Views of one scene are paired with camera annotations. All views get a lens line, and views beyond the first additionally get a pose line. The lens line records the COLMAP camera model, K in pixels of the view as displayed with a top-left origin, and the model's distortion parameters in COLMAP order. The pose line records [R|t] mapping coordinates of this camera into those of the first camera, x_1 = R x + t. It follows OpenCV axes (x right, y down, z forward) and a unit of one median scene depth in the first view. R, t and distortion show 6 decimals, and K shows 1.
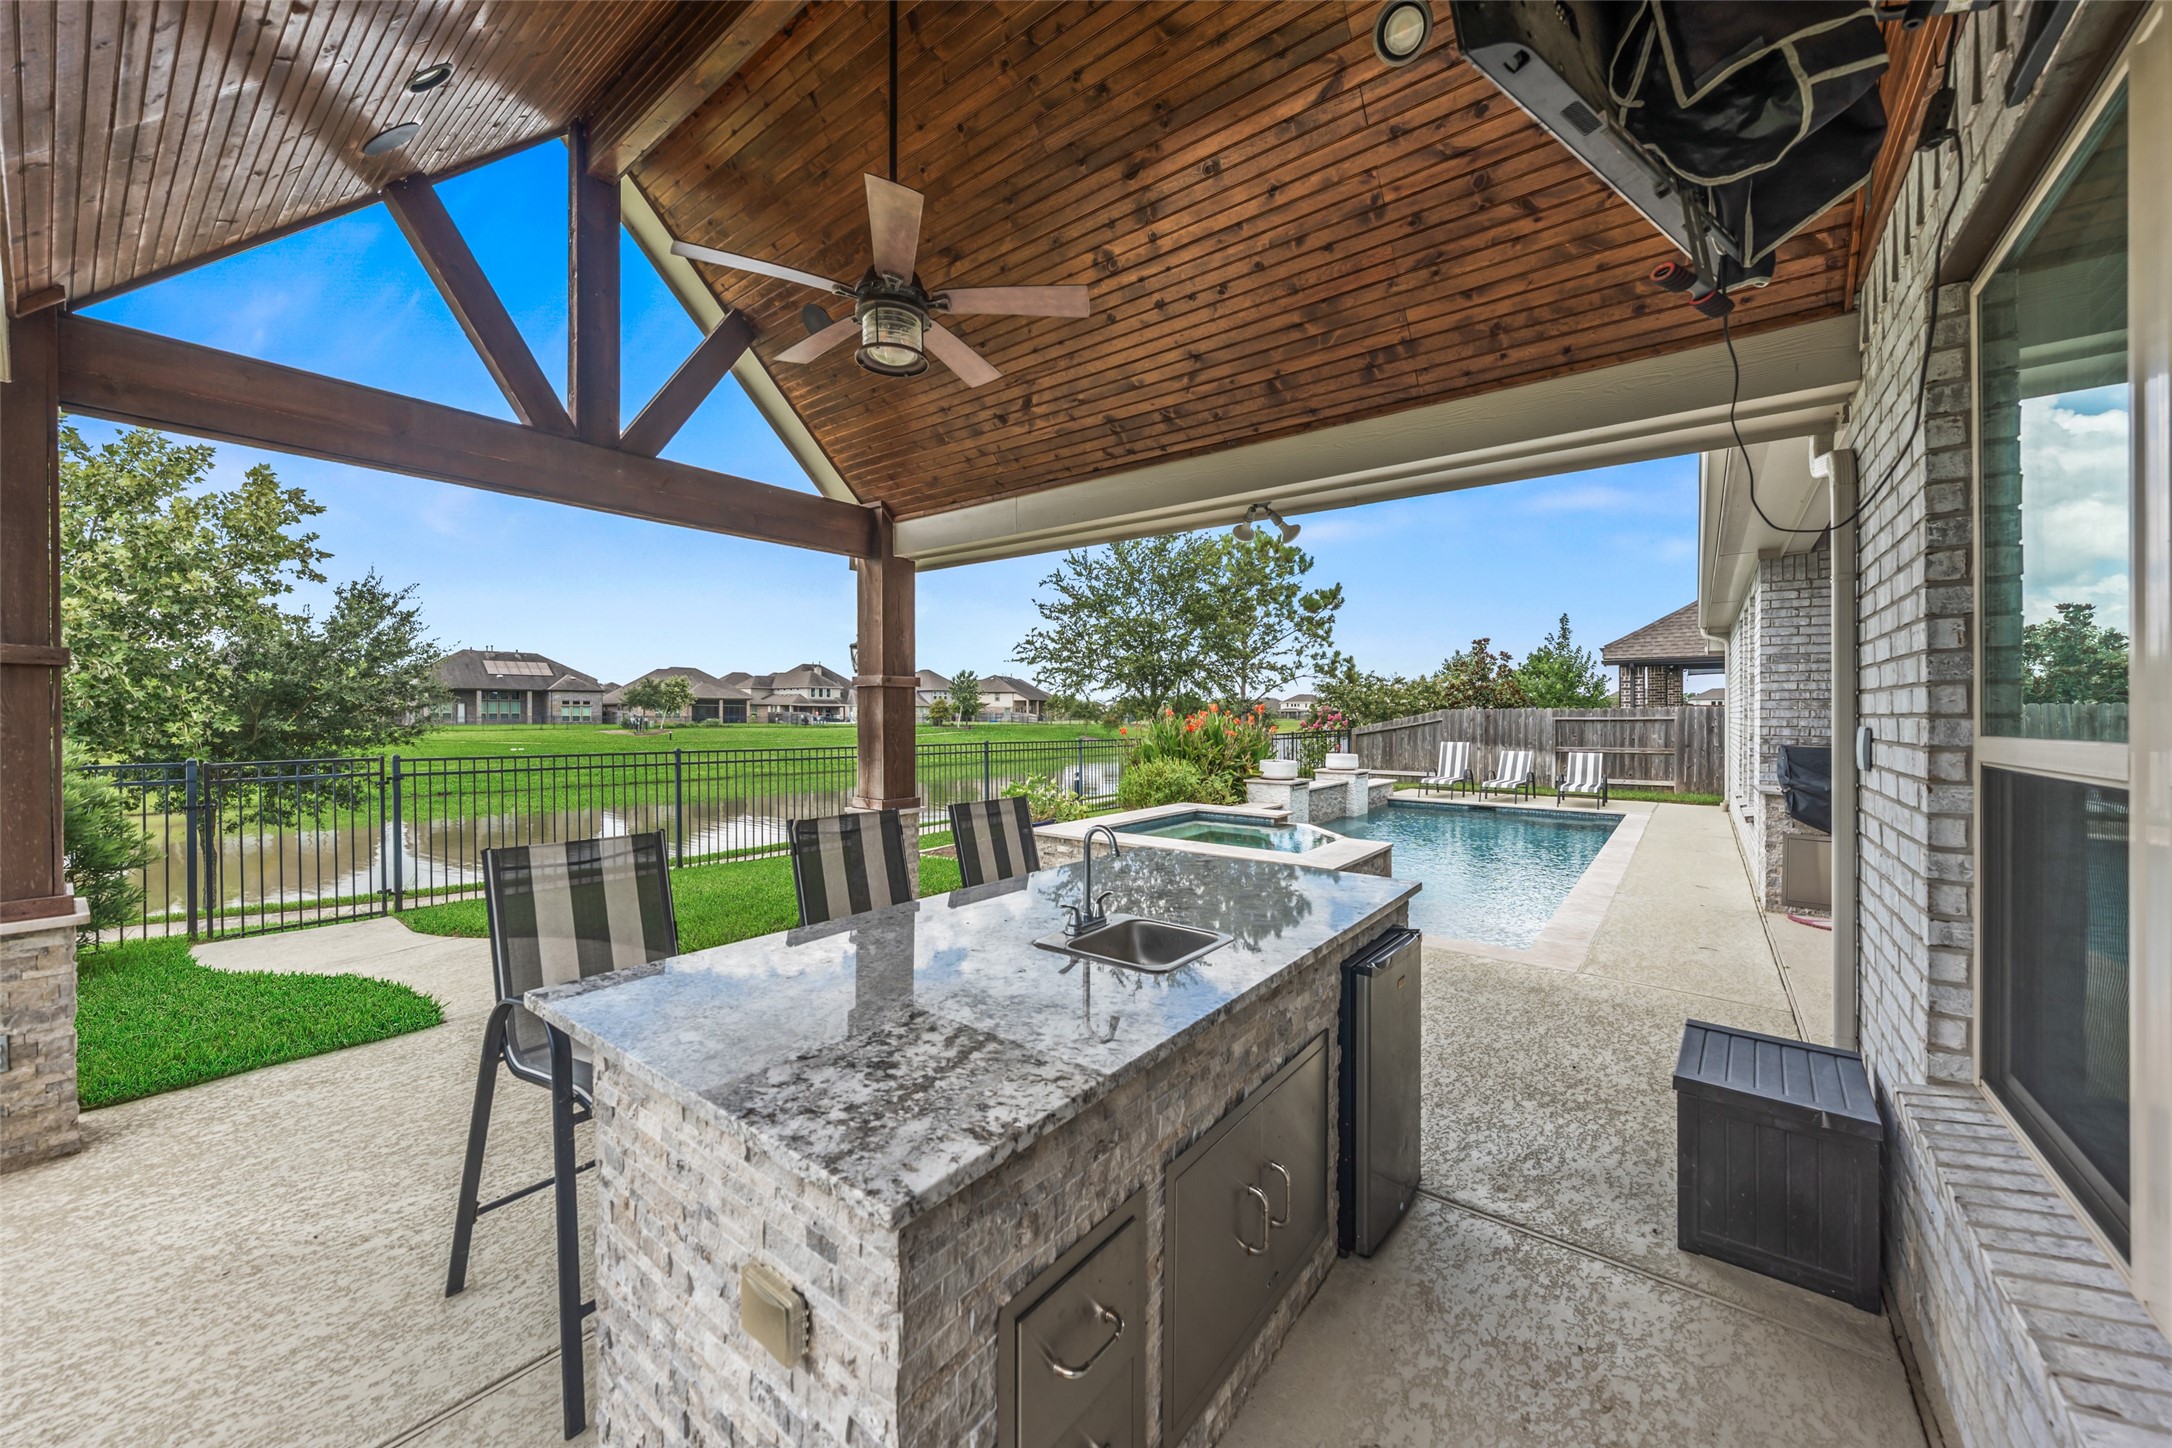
lens RADIAL K [[794.6, 0, 1092.6], [0, 794.6, 716.1], [0, 0, 1]] dist [-0.000697, -0.000338]
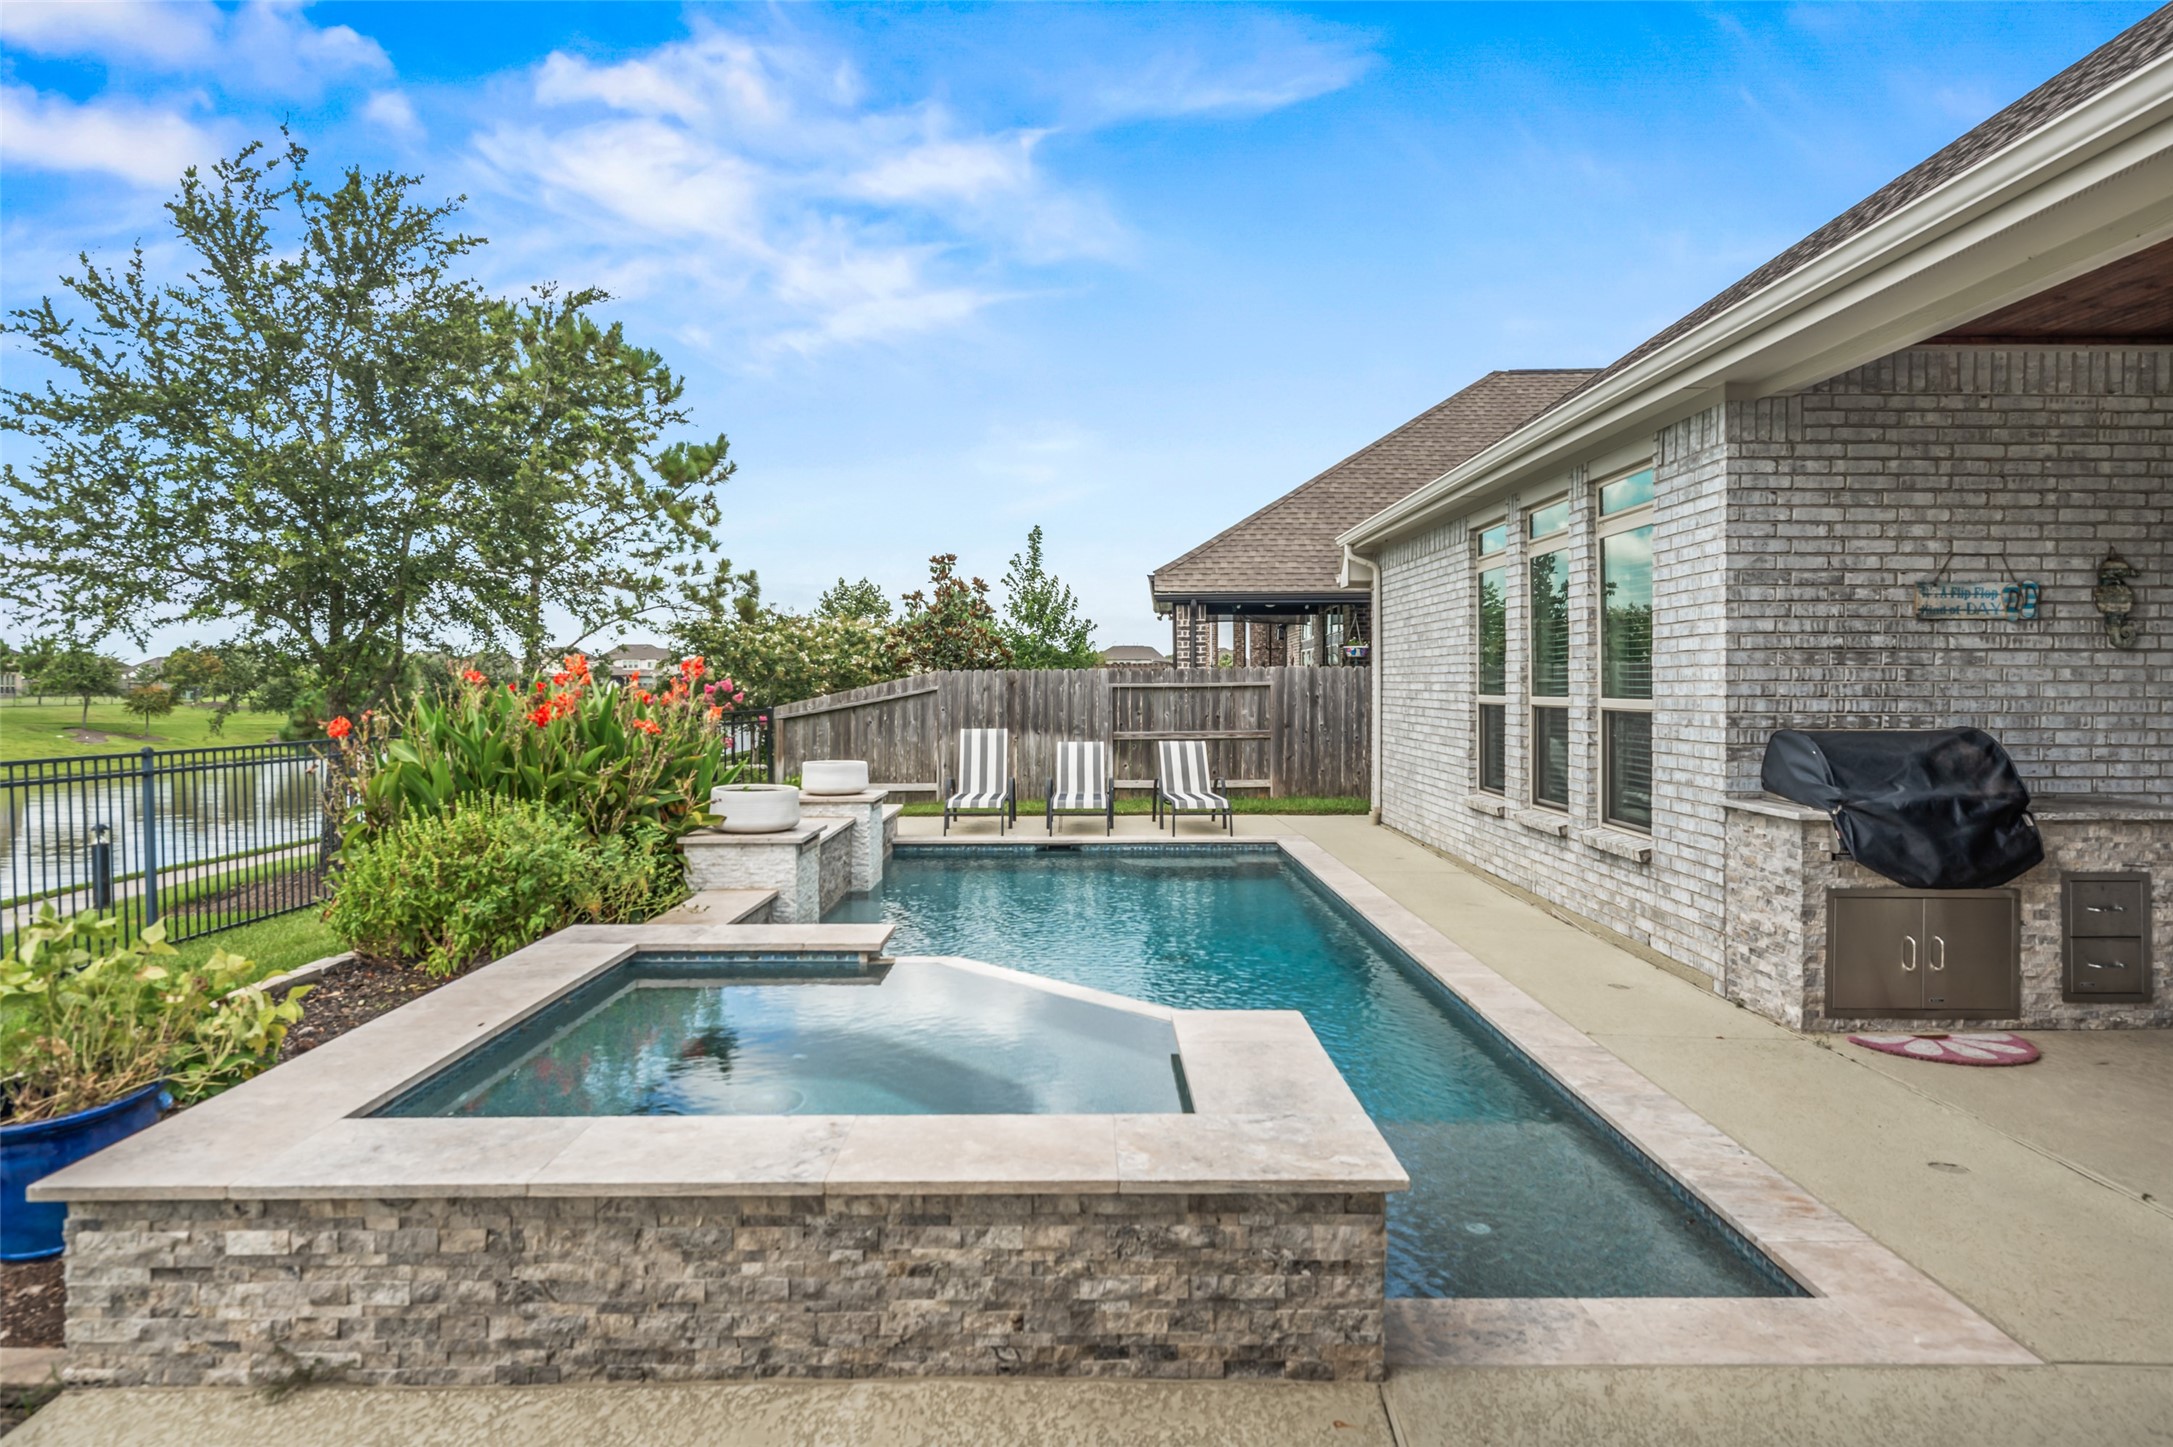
lens RADIAL K [[1287.4, 0, 1115.9], [0, 1287.4, 694.8], [0, 0, 1]] dist [0.003518, -0.002202]
pose [[0.785065, -0.010932, 0.619317, -0.021193], [0.005905, 0.999931, 0.010165, 0.000048], [-0.619385, -0.004323, 0.785075, 0.166257]]
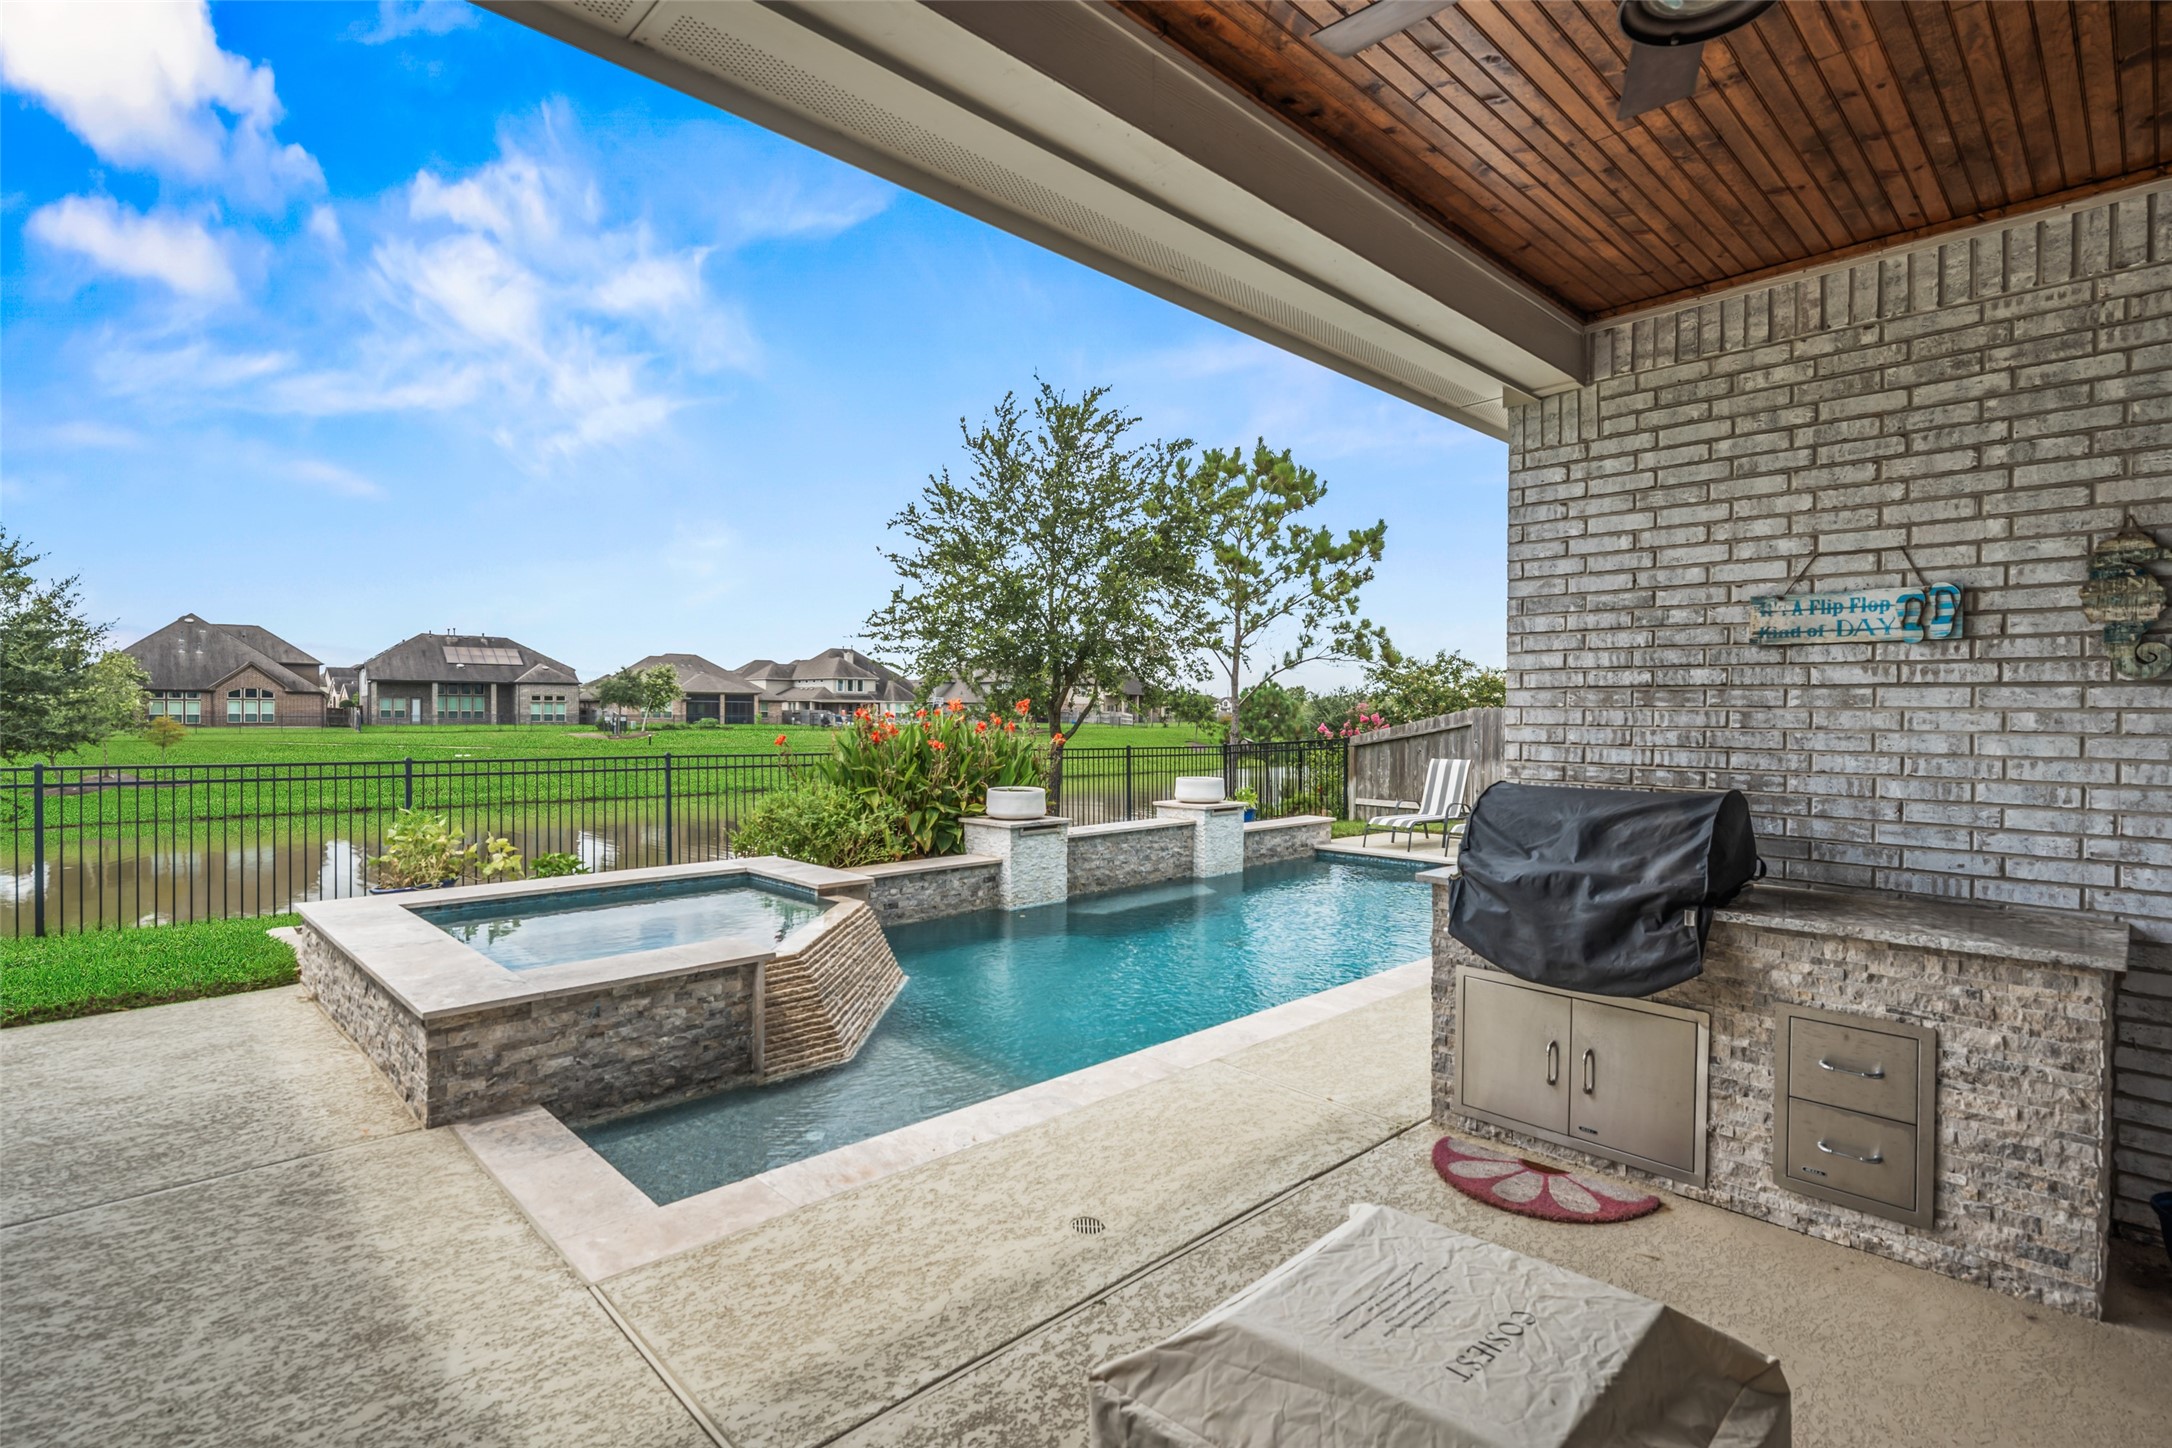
lens RADIAL K [[1049.0, 0, 1084.1], [0, 1049.0, 721.3], [0, 0, 1]] dist [0.000933, 0.001249]
pose [[0.989613, 0.003014, -0.143726, 0.203778], [-0.002279, 0.999983, 0.005276, -0.000830], [0.143739, -0.004894, 0.989604, 0.092970]]
